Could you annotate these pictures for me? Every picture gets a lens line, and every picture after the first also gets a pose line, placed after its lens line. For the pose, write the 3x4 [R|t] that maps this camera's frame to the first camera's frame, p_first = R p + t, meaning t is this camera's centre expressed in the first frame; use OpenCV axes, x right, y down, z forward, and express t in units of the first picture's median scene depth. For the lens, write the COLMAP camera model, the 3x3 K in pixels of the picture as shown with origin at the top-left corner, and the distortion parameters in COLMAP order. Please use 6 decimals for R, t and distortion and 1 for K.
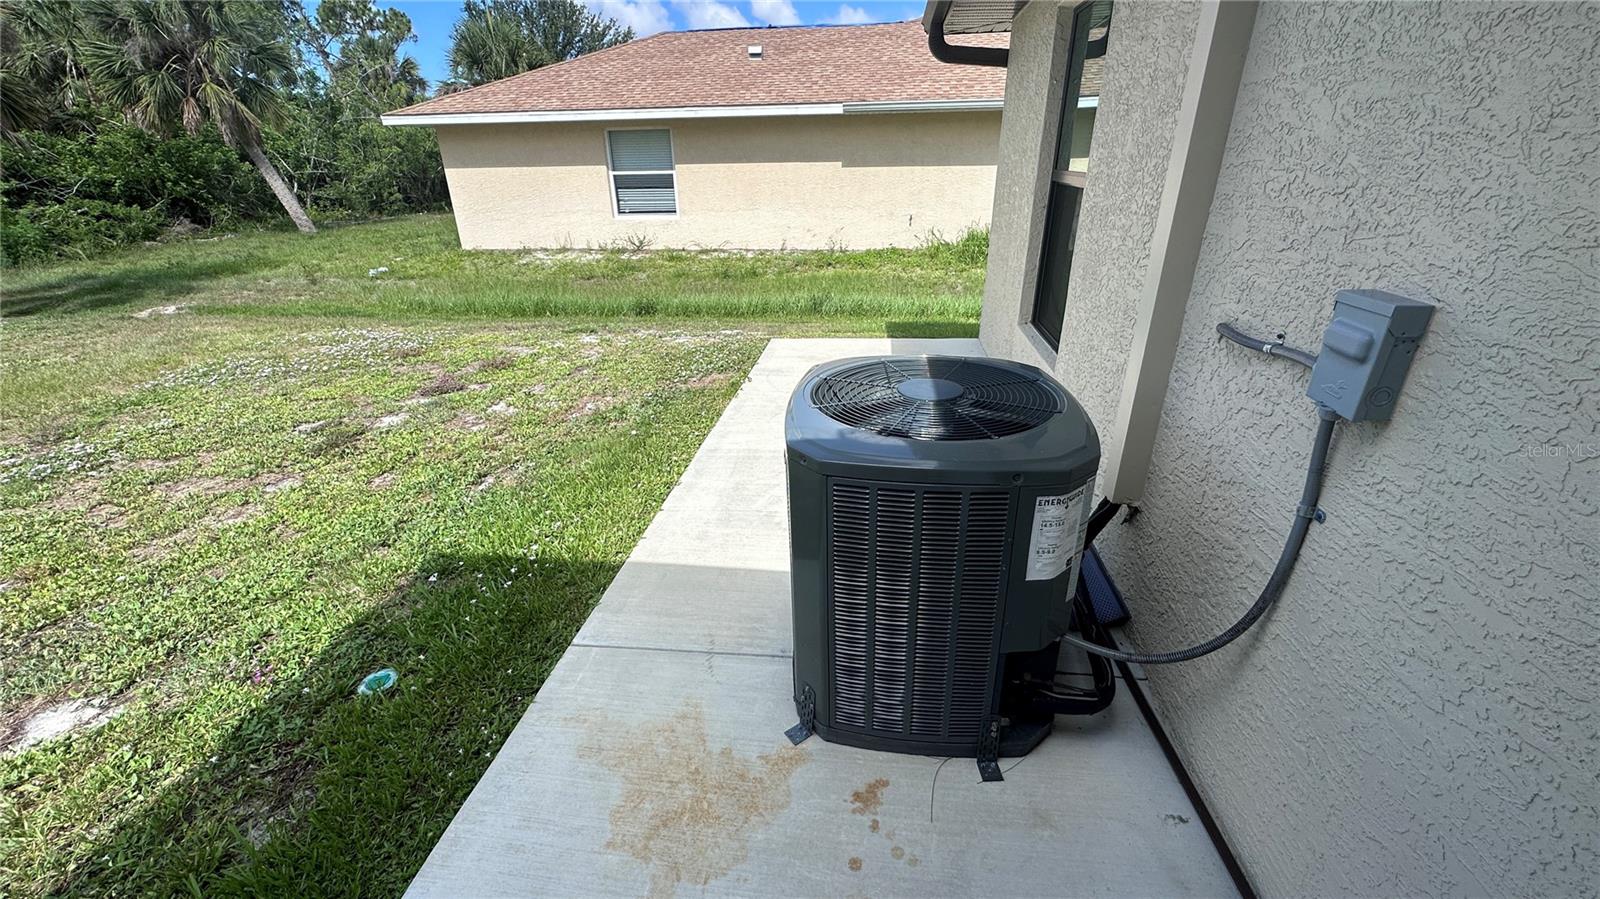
lens RADIAL K [[639.3, 0, 797.8], [0, 639.3, 450.3], [0, 0, 1]] dist [-0.003467, 0.000843]
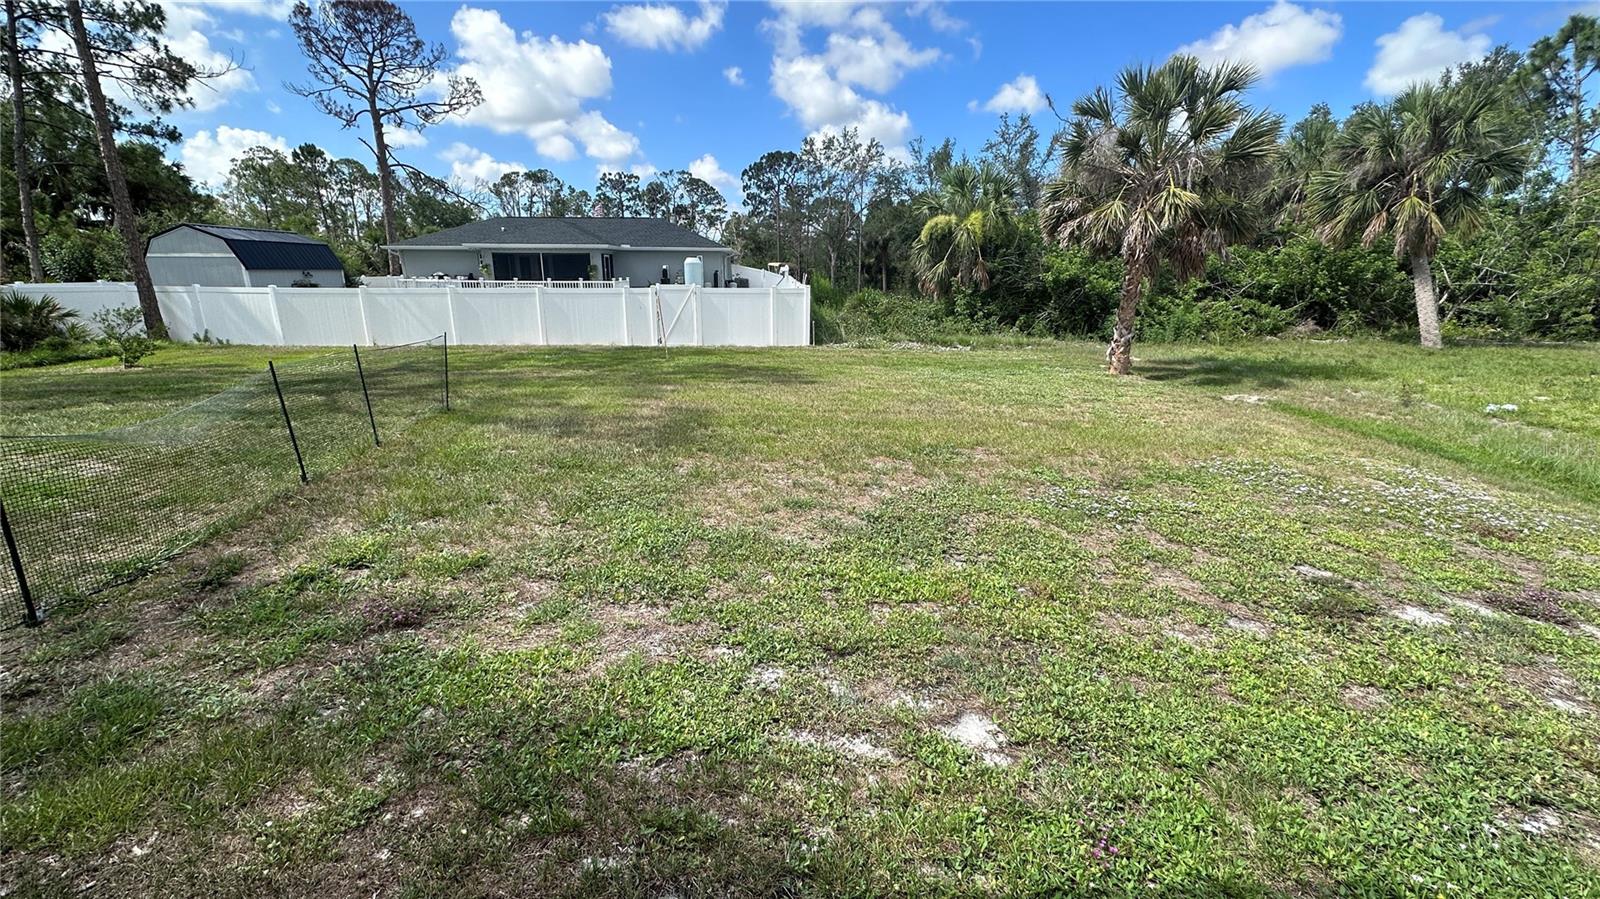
lens RADIAL K [[639.3, 0, 797.8], [0, 639.3, 450.3], [0, 0, 1]] dist [-0.003467, 0.000843]
pose [[0.164850, 0.284214, -0.944482, -0.105700], [-0.419968, 0.886667, 0.193515, -0.054041], [0.892441, 0.364751, 0.265527, 0.086645]]
